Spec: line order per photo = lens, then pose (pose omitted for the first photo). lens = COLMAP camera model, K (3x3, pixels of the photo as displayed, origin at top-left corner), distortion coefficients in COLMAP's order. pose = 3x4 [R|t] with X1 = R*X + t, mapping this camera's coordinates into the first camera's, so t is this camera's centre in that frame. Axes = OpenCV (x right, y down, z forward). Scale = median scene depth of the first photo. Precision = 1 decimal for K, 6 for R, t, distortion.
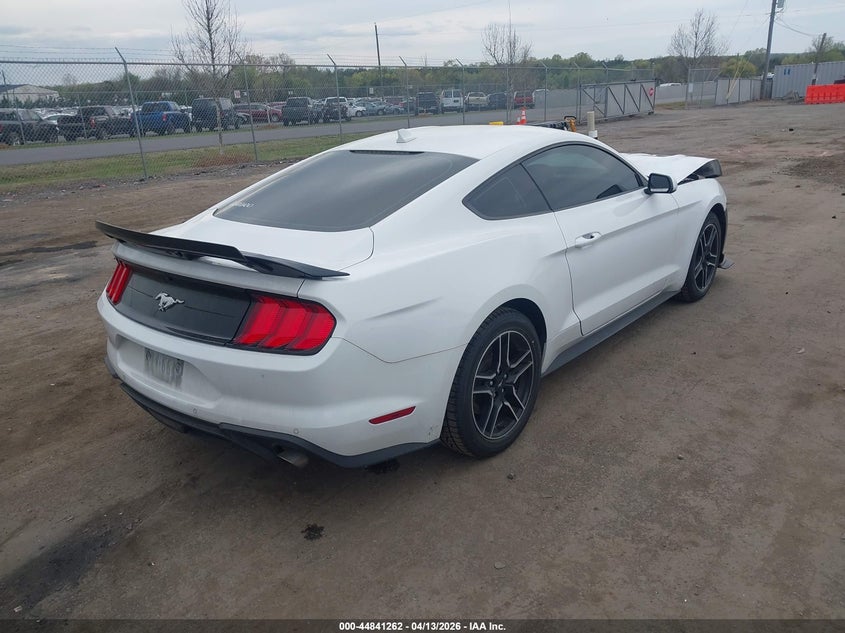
lens RADIAL K [[669.0, 0, 402.0], [0, 669.0, 318.6], [0, 0, 1]] dist [0.006898, 0.004311]
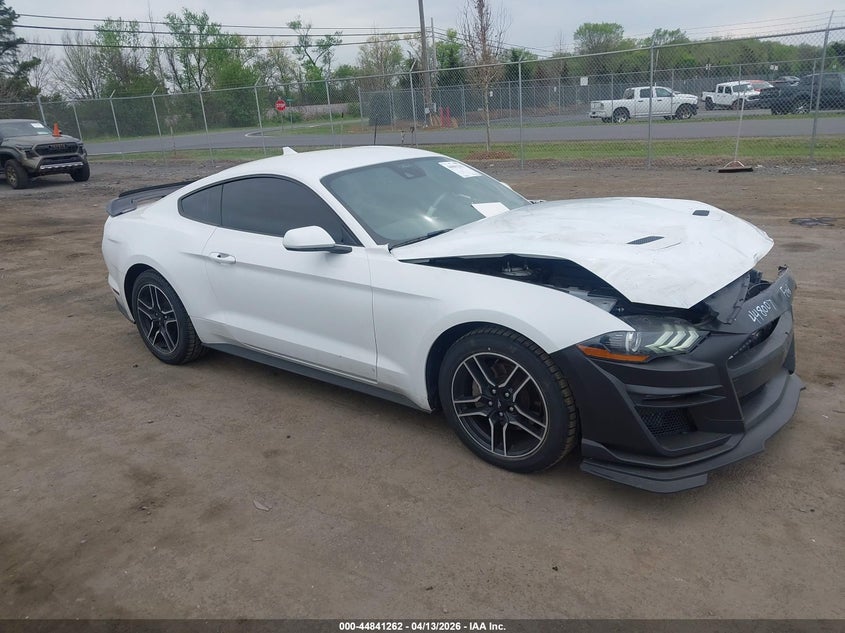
lens RADIAL K [[669.0, 0, 402.0], [0, 669.0, 318.6], [0, 0, 1]] dist [0.006898, 0.004311]
pose [[0.031308, 0.366992, -0.929697, 1.385240], [-0.233414, 0.907119, 0.350219, -0.494963], [0.971873, 0.206040, 0.114061, 1.177535]]
